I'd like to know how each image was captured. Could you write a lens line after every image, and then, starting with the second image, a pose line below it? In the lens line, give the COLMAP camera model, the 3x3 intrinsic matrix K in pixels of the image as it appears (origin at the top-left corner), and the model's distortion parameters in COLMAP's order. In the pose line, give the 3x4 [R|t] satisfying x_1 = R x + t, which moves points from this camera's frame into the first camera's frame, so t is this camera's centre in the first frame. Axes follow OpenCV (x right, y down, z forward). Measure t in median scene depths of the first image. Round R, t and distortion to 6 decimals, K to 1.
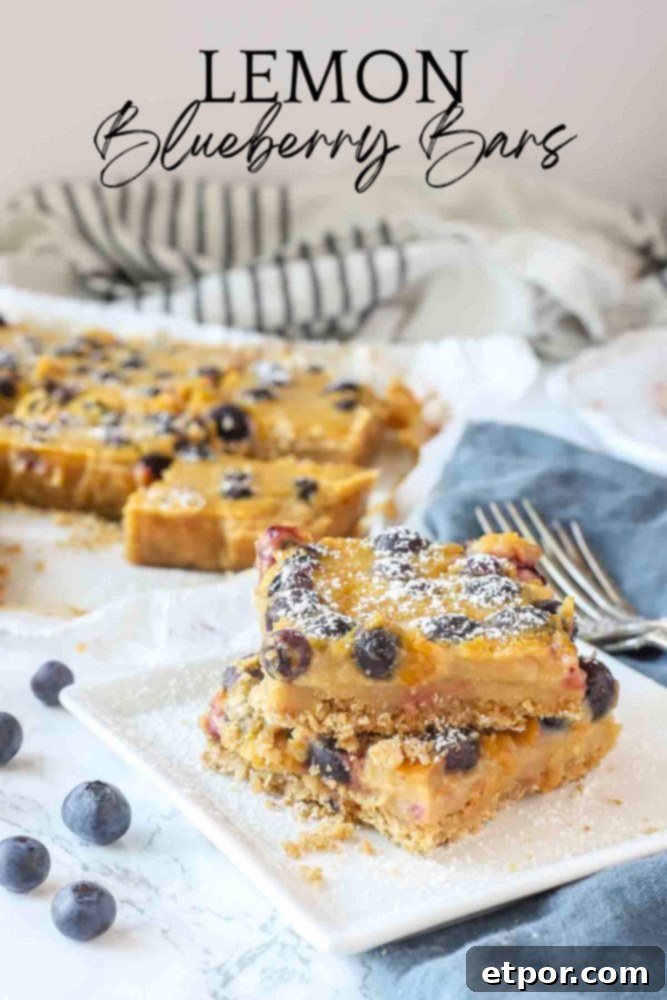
lens RADIAL K [[1692.9, 0, 333.5], [0, 1692.9, 500.0], [0, 0, 1]] dist [-0.150161, -0.154368]
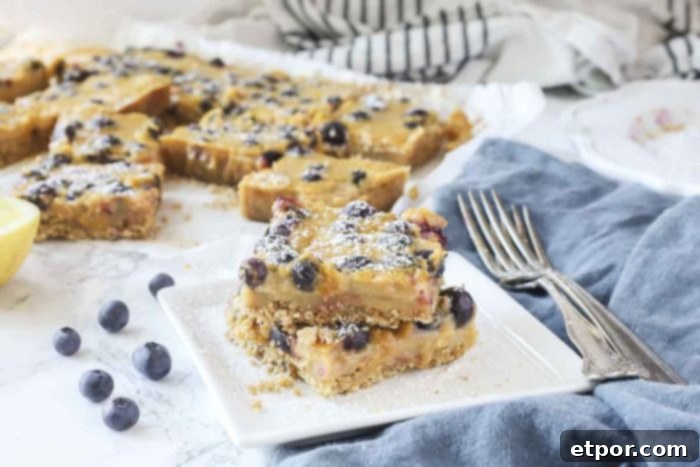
lens RADIAL K [[1185.1, 0, 350.0], [0, 1185.1, 233.5], [0, 0, 1]] dist [-0.150161, -0.154368]
pose [[0.982773, 0.050742, -0.177716, 0.238444], [-0.043603, 0.998086, 0.043855, -0.002732], [0.179601, -0.035351, 0.983104, -0.117832]]
